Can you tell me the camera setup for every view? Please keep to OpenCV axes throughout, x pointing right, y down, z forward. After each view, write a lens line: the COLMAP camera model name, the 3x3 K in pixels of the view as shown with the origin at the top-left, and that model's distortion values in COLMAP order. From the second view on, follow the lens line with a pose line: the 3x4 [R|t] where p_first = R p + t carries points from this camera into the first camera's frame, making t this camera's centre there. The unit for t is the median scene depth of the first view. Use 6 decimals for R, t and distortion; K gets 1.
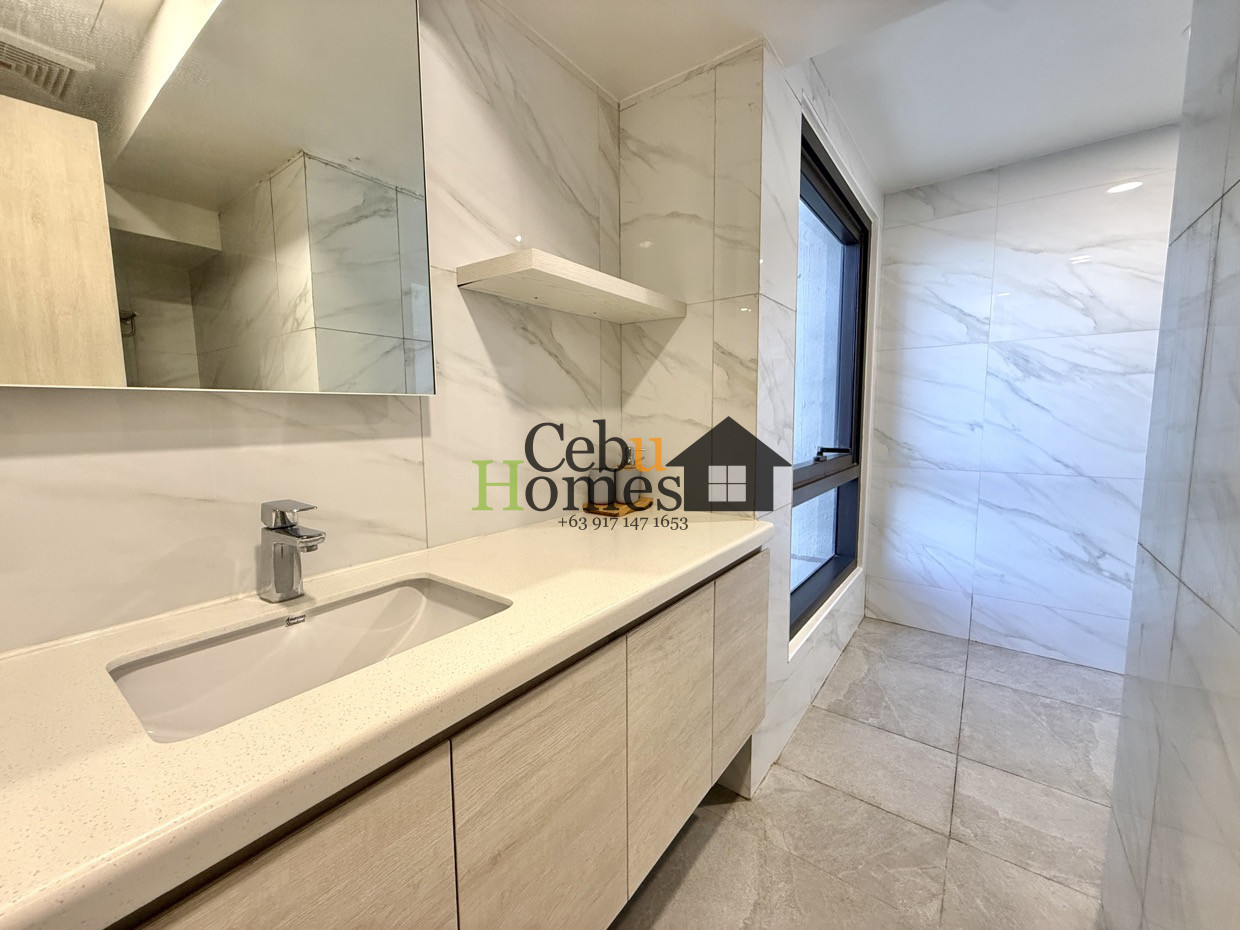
lens RADIAL K [[493.8, 0, 618.0], [0, 493.8, 465.9], [0, 0, 1]] dist [0.000741, -0.000087]
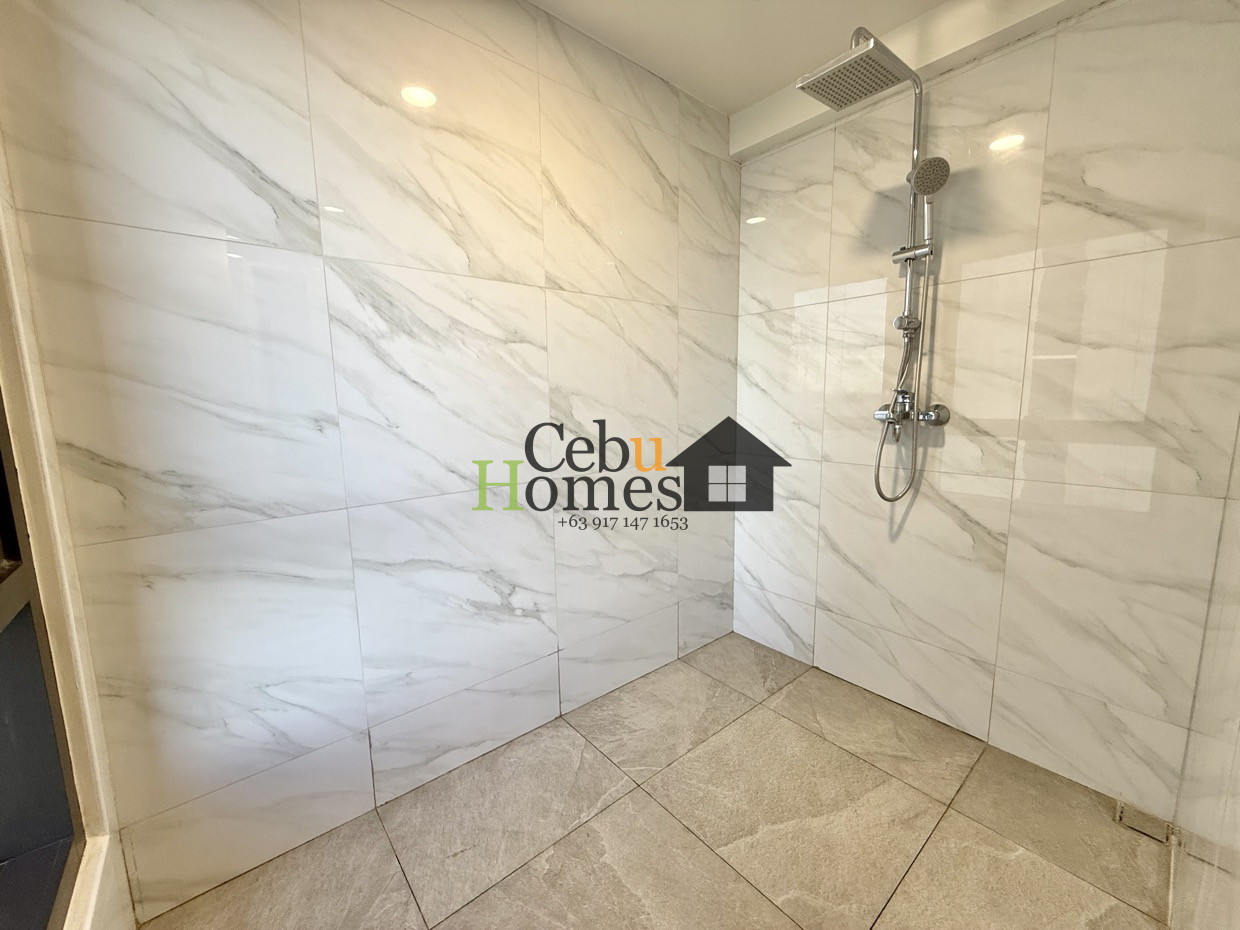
lens RADIAL K [[493.8, 0, 618.0], [0, 493.8, 465.9], [0, 0, 1]] dist [0.000741, -0.000087]
pose [[0.224448, -0.131762, 0.965537, 0.311414], [0.113781, 0.987583, 0.108321, -0.059920], [-0.967821, 0.085547, 0.236653, 0.620929]]
